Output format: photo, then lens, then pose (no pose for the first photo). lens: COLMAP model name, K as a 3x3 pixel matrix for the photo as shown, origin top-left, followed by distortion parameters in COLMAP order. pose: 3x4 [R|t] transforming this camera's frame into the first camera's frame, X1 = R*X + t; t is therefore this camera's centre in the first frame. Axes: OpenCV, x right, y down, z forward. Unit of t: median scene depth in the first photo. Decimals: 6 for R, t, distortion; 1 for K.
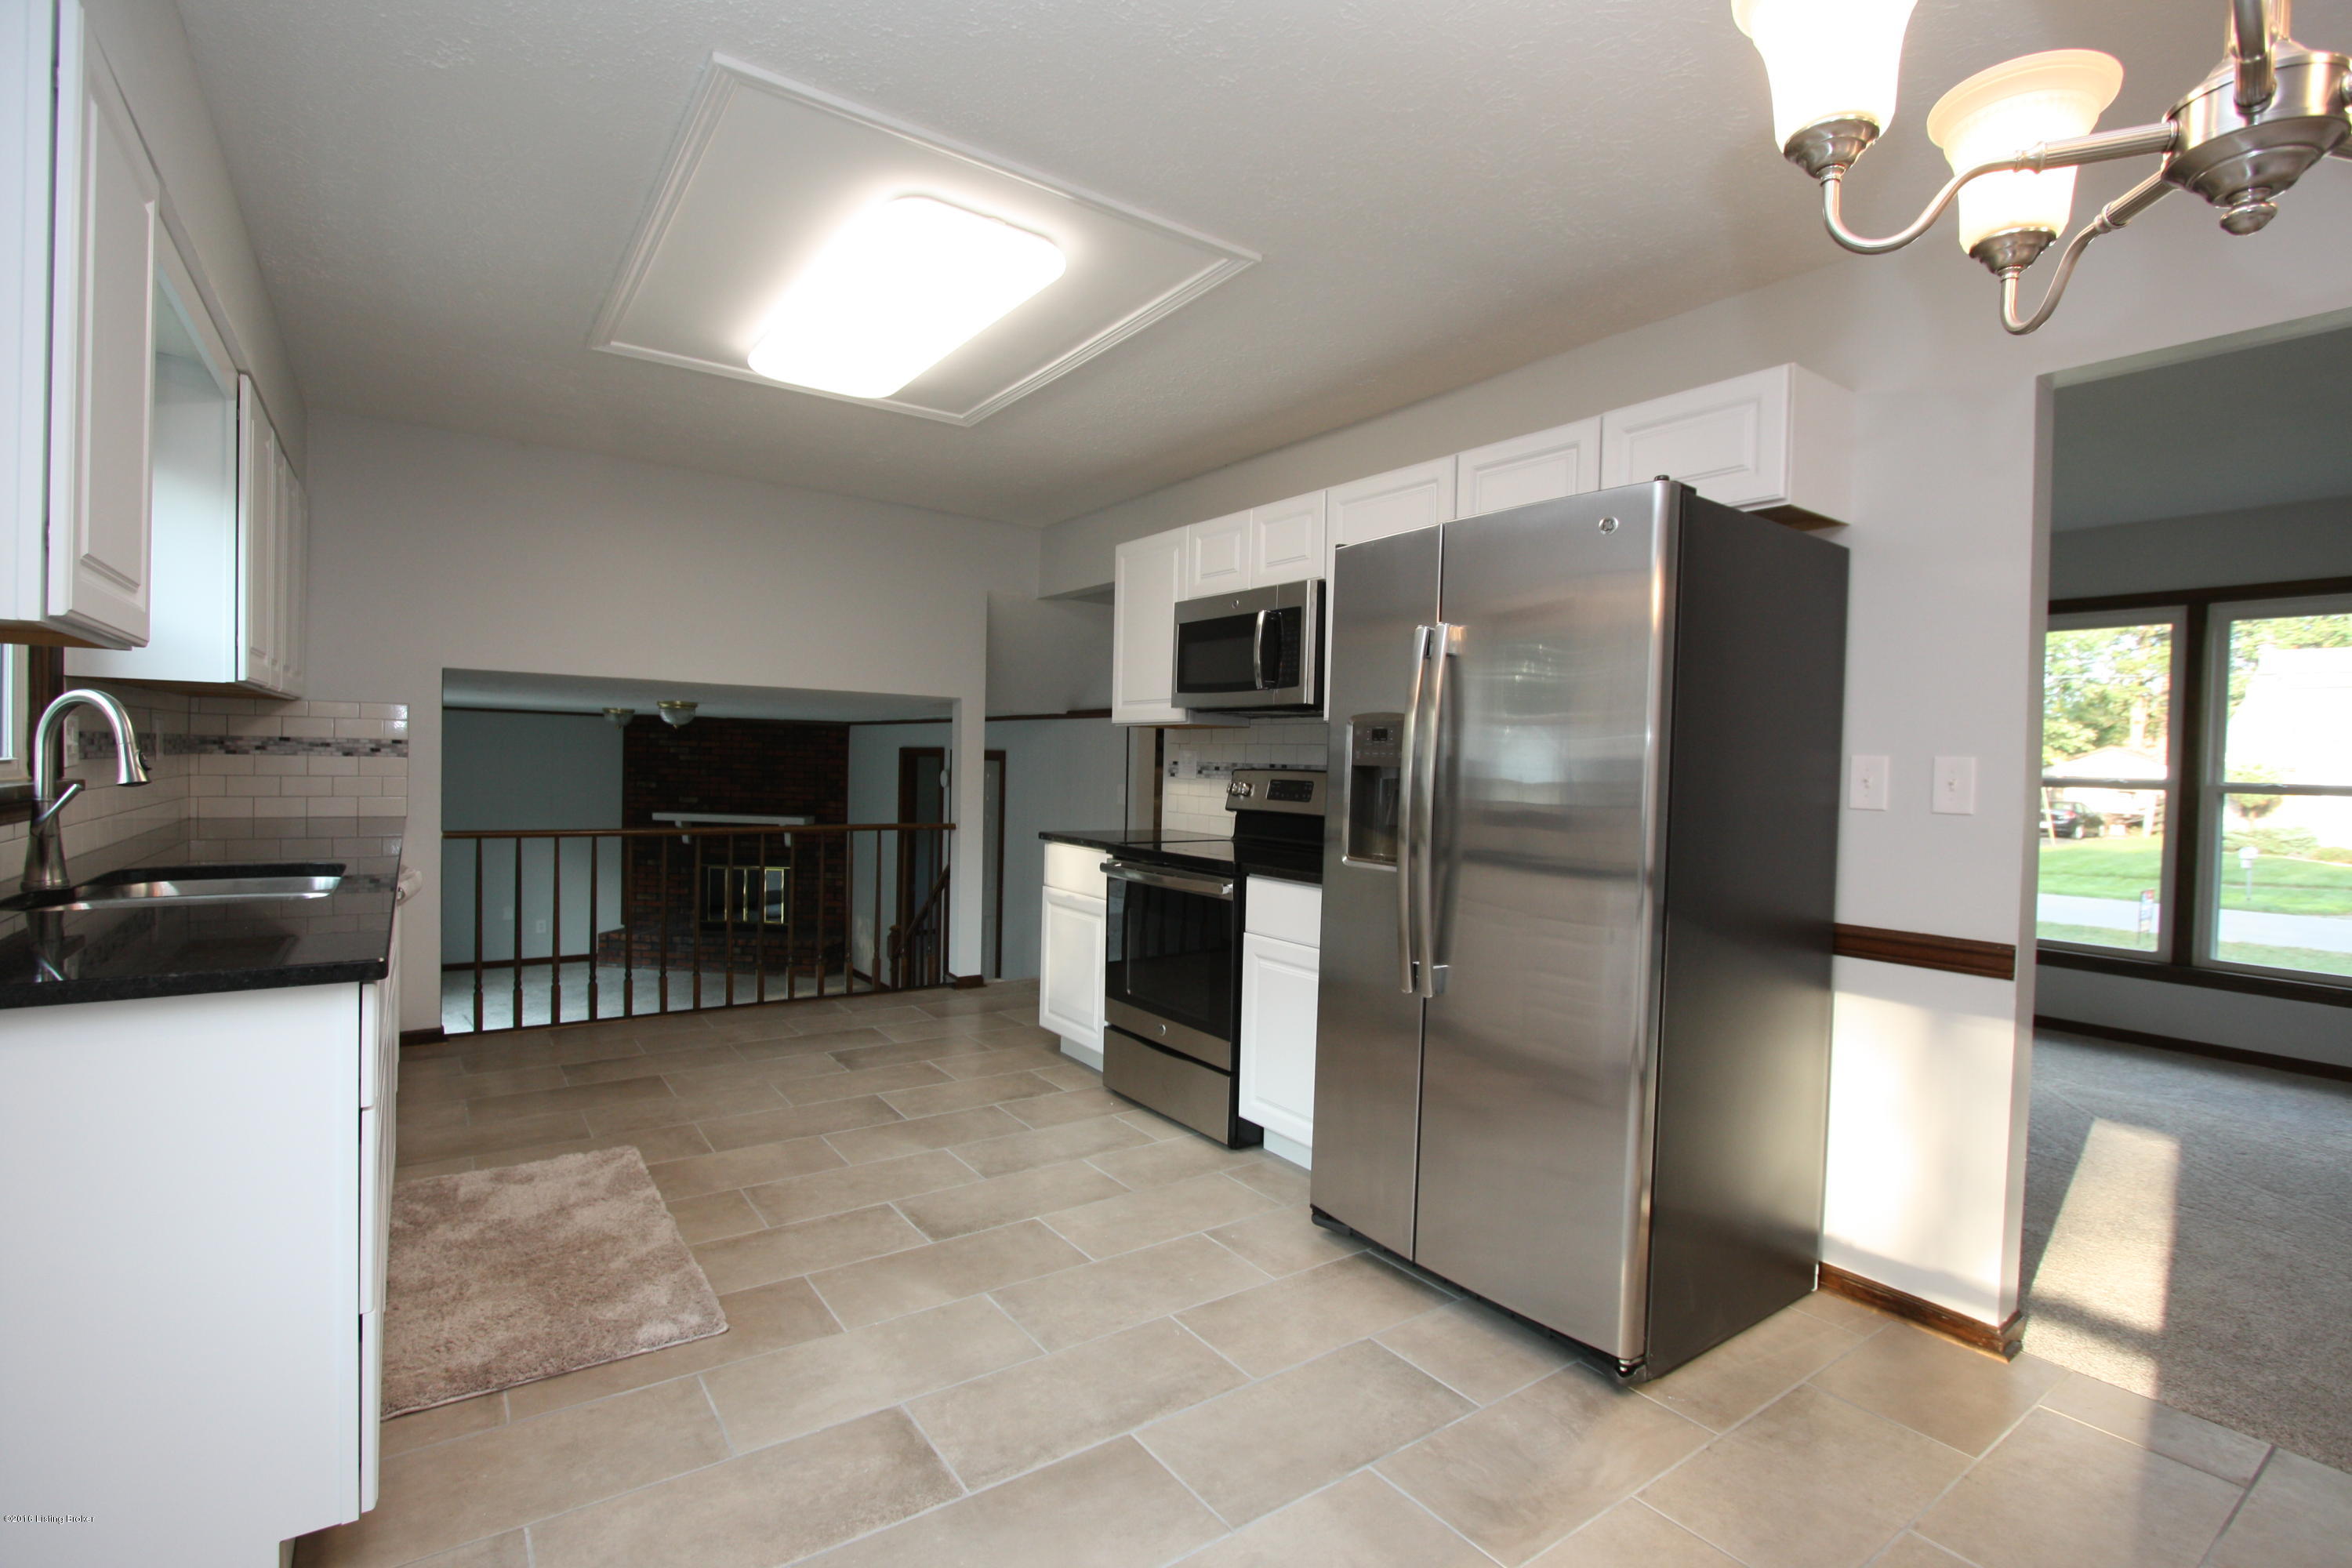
lens RADIAL K [[1086.5, 0, 1191.3], [0, 1086.5, 782.9], [0, 0, 1]] dist [-0.020298, 0.004885]
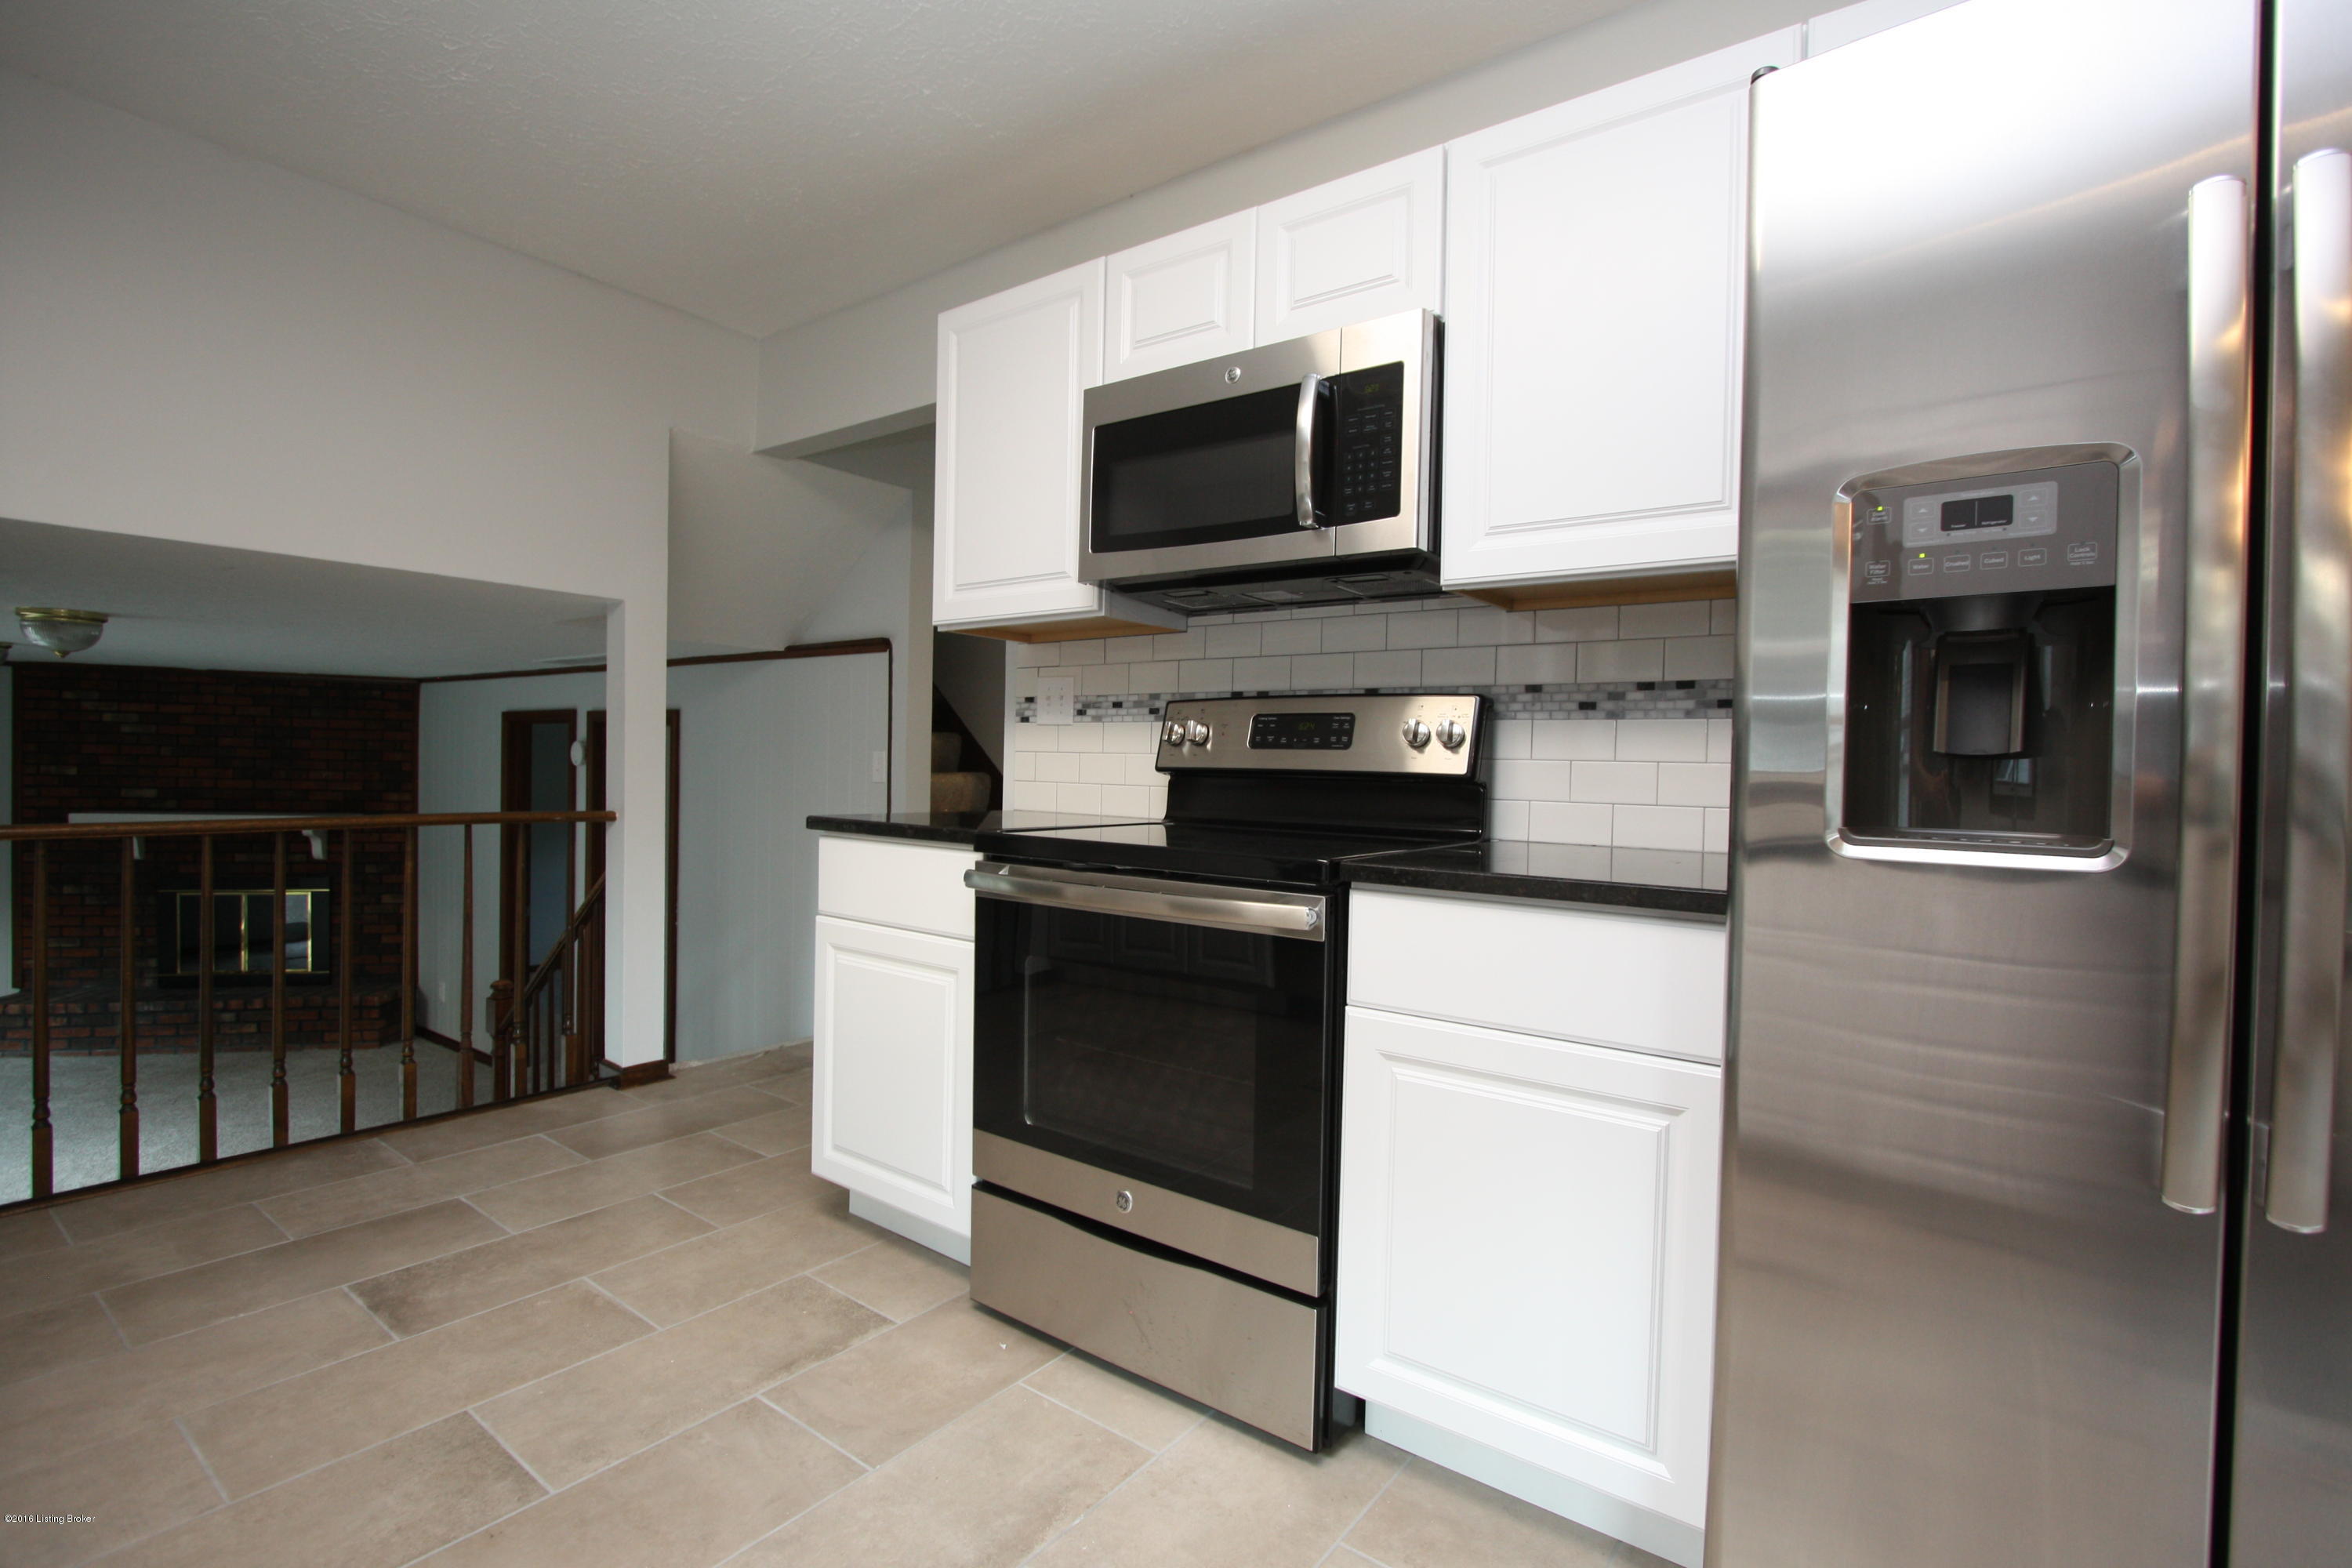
lens RADIAL K [[1086.5, 0, 1191.3], [0, 1086.5, 782.9], [0, 0, 1]] dist [-0.020298, 0.004885]
pose [[0.952473, -0.009092, 0.304487, -0.131173], [0.008118, 0.999957, 0.004466, 0.030053], [-0.304515, -0.001782, 0.952506, 0.461845]]
